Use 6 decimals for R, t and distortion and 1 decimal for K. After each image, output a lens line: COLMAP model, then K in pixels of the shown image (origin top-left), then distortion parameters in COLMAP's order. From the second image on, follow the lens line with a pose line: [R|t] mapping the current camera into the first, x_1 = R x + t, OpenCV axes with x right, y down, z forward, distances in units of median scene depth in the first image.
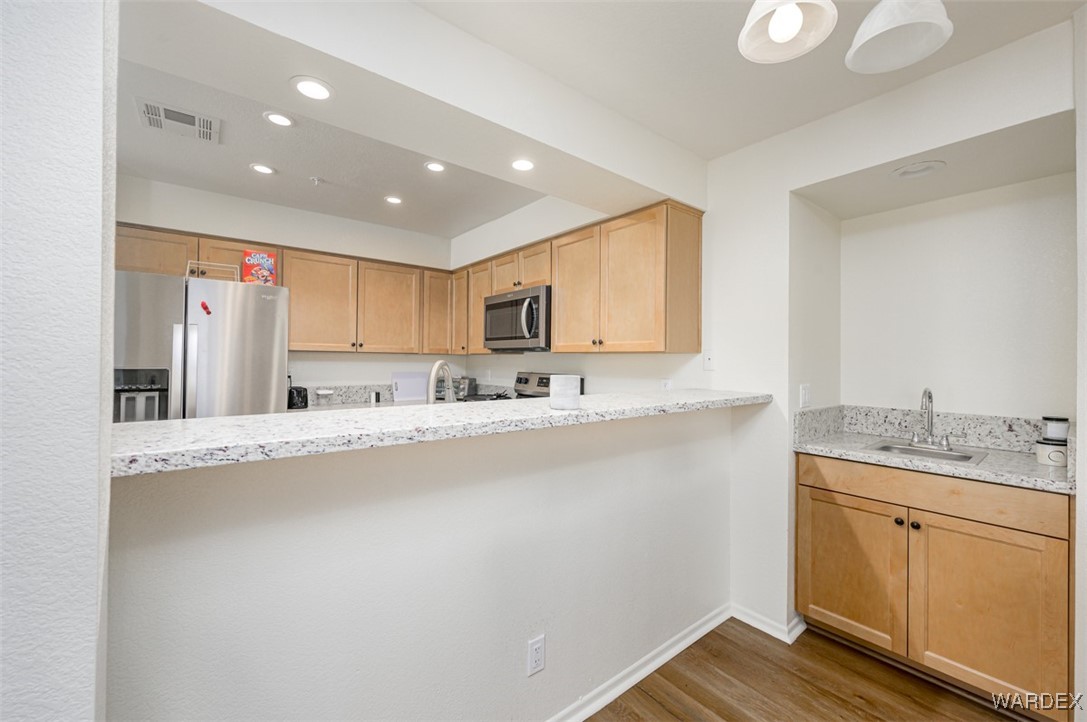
lens RADIAL K [[431.3, 0, 522.2], [0, 431.3, 358.1], [0, 0, 1]] dist [0.000863, -0.000229]
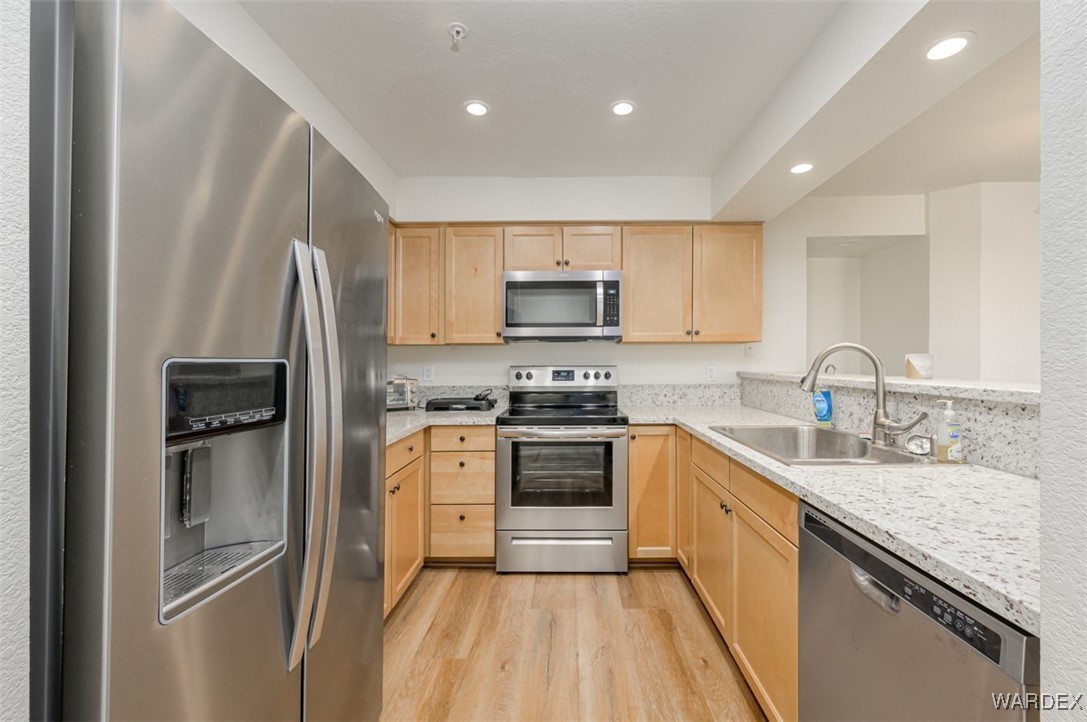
lens RADIAL K [[461.9, 0, 553.3], [0, 461.9, 361.2], [0, 0, 1]] dist [-0.003585, -0.000433]
pose [[0.625604, -0.014302, 0.780009, -0.700831], [0.007336, 0.999896, 0.012450, 0.013346], [-0.780106, -0.002067, 0.625644, 0.407733]]
